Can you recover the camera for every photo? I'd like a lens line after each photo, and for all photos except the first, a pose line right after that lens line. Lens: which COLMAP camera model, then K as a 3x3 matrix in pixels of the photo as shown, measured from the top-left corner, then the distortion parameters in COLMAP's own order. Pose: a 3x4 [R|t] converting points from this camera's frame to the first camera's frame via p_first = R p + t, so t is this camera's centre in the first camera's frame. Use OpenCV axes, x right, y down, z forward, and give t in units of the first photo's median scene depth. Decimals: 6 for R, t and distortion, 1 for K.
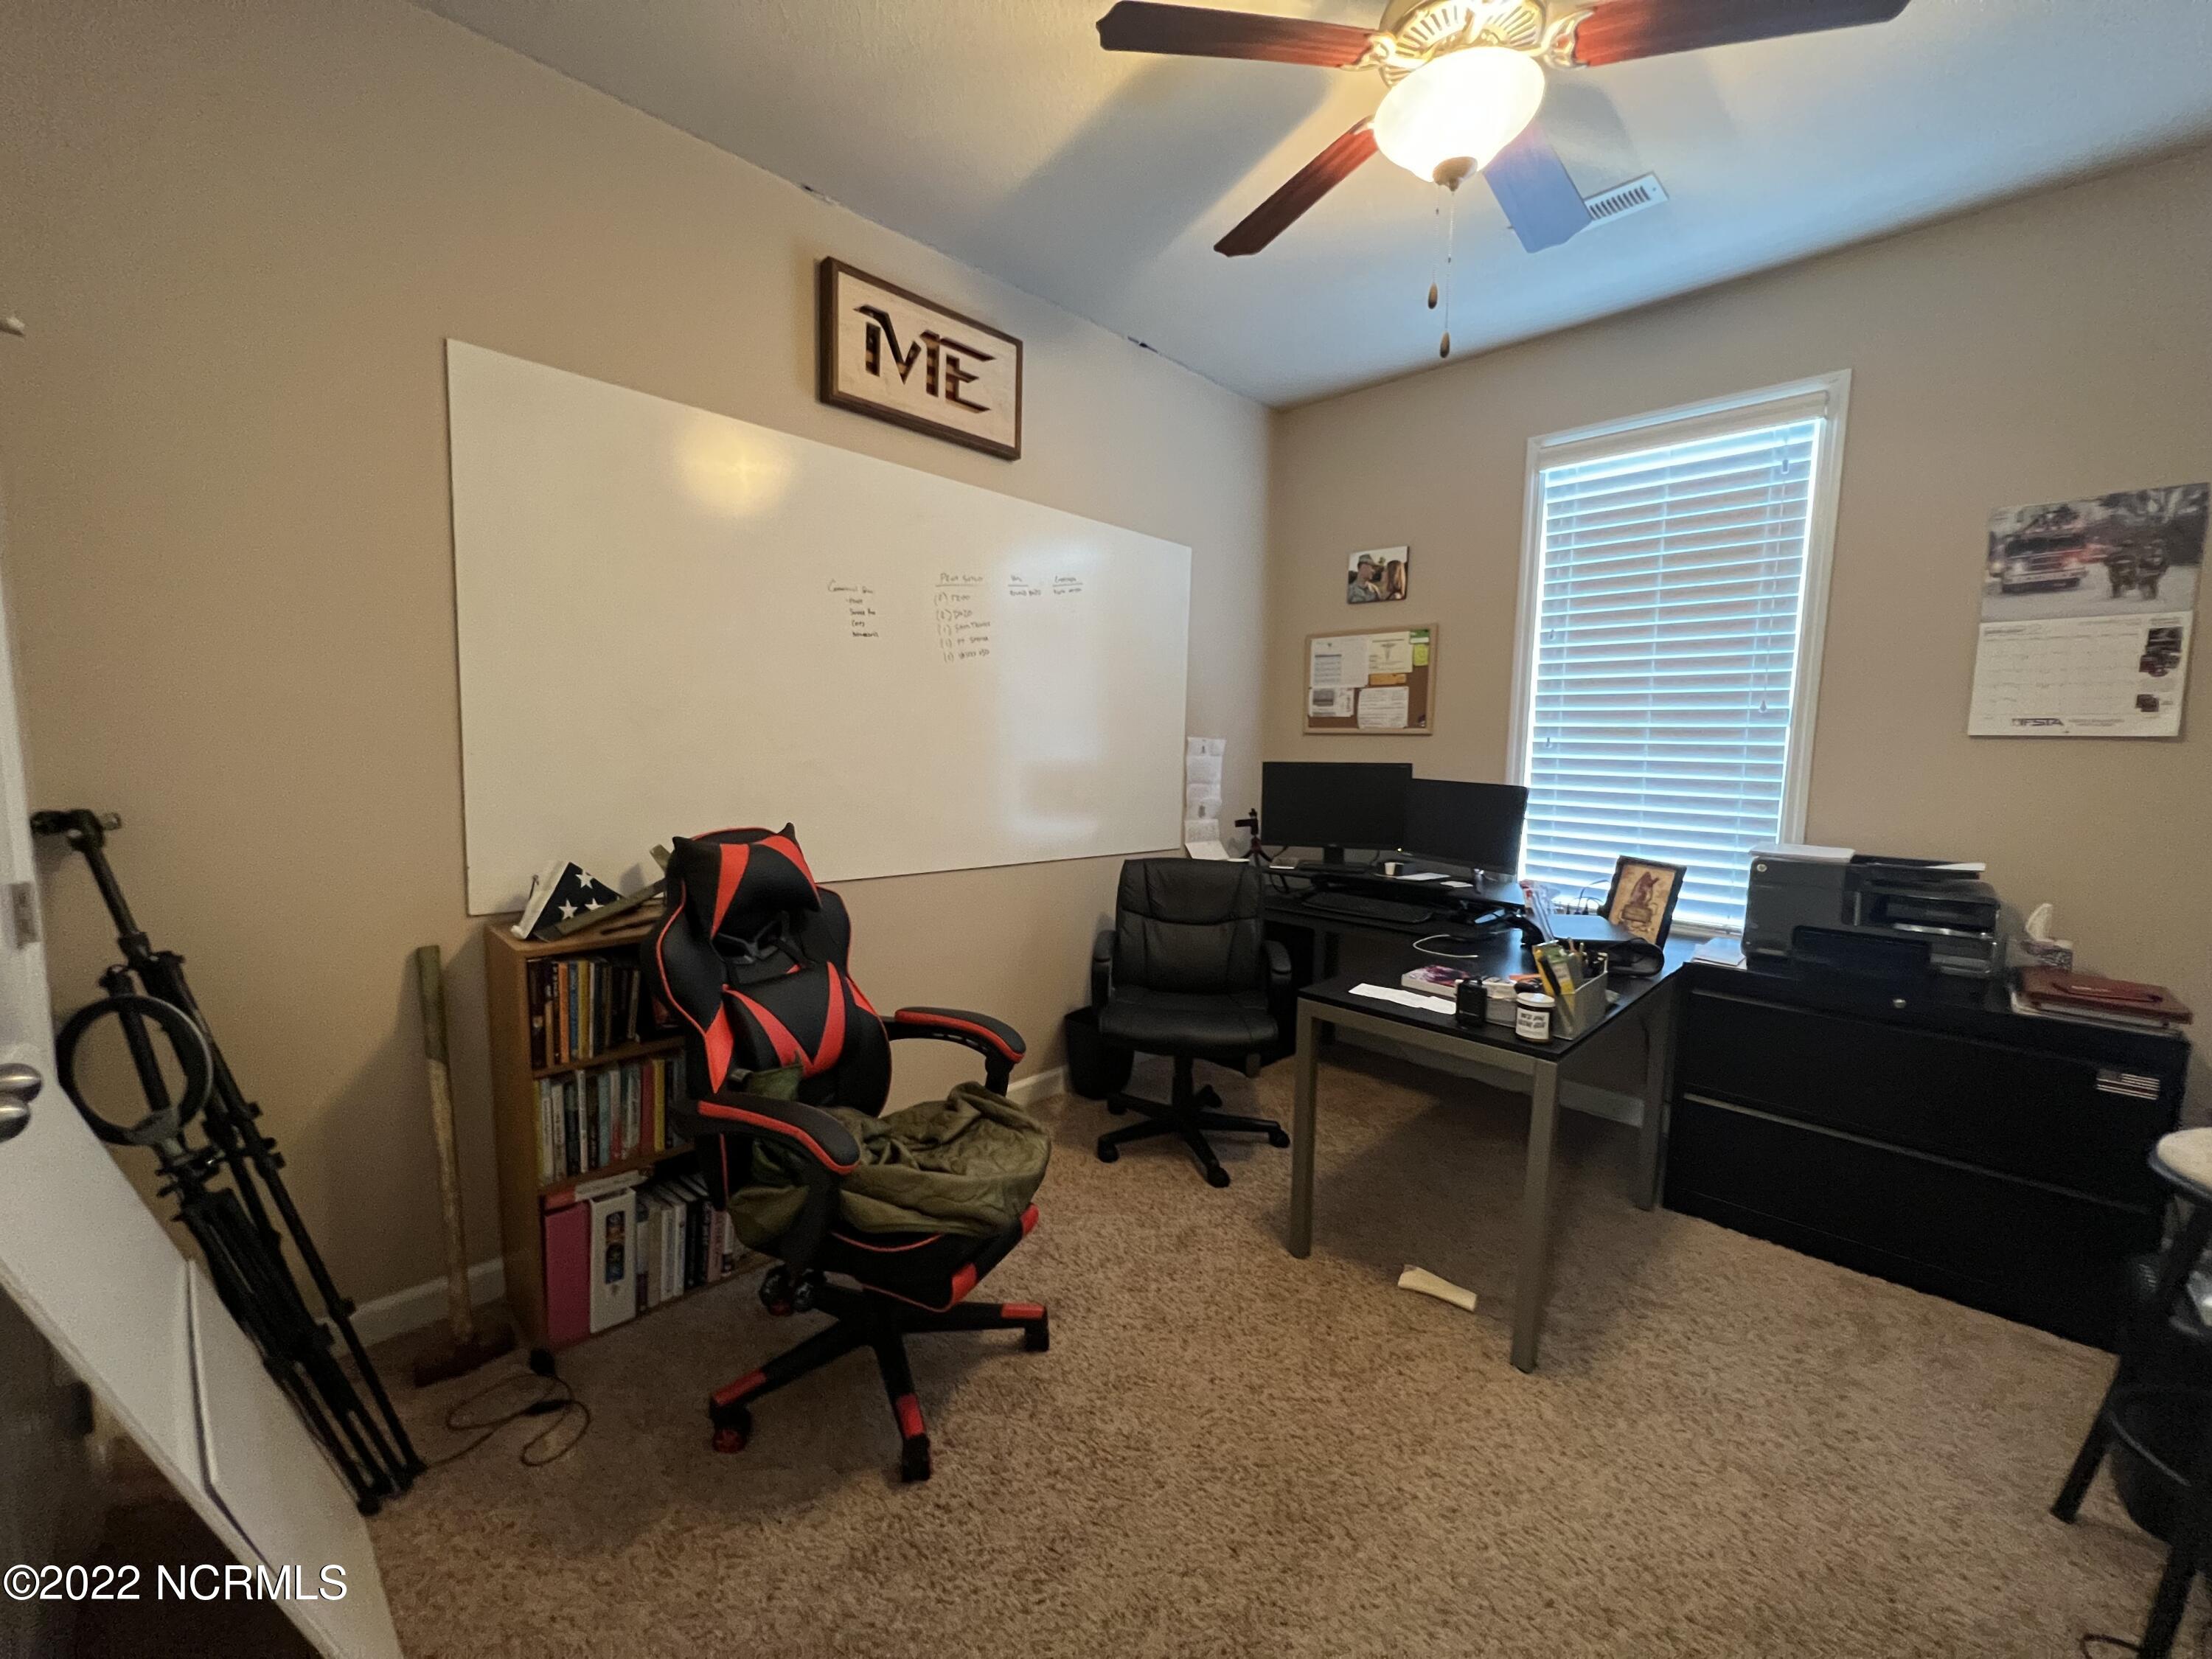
lens RADIAL K [[882.9, 0, 1101.7], [0, 882.9, 827.8], [0, 0, 1]] dist [-0.001419, 0.000046]
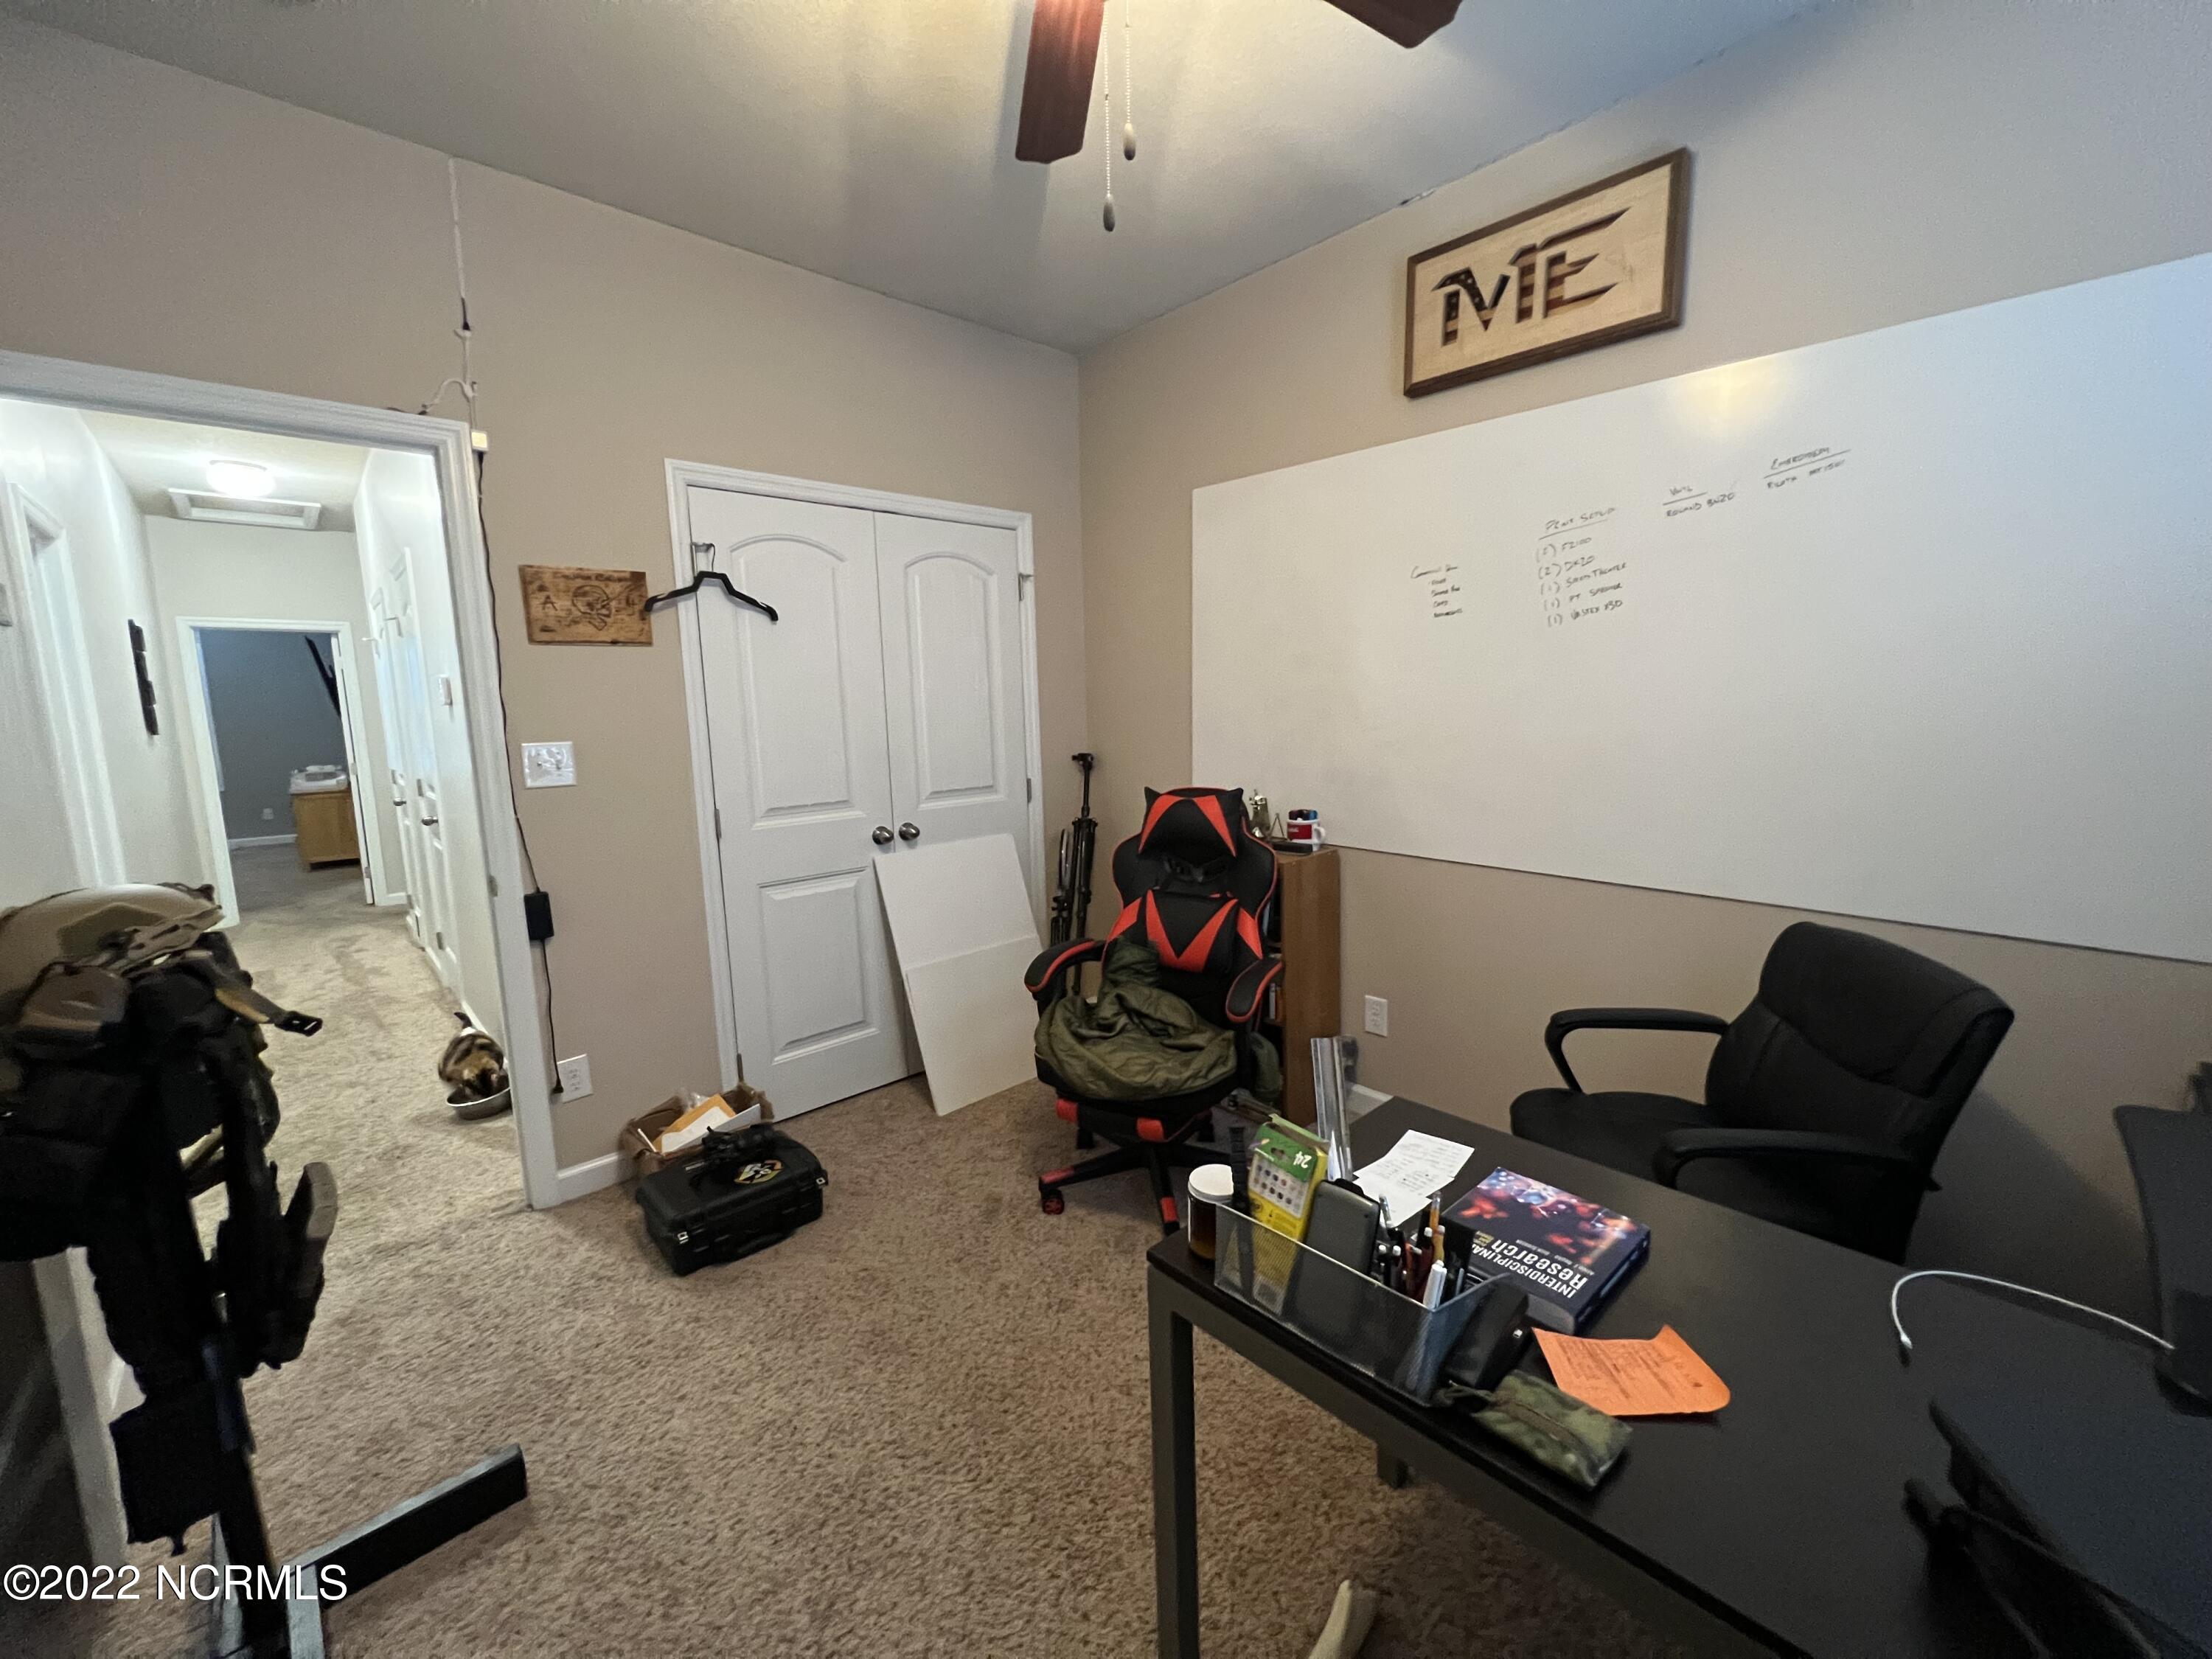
lens RADIAL K [[882.9, 0, 1103.6], [0, 882.9, 826.4], [0, 0, 1]] dist [-0.001419, 0.000046]
pose [[-0.040064, 0.124225, -0.991445, 0.750667], [-0.077756, 0.988845, 0.127041, -0.078503], [0.996167, 0.082181, -0.029957, 0.661804]]
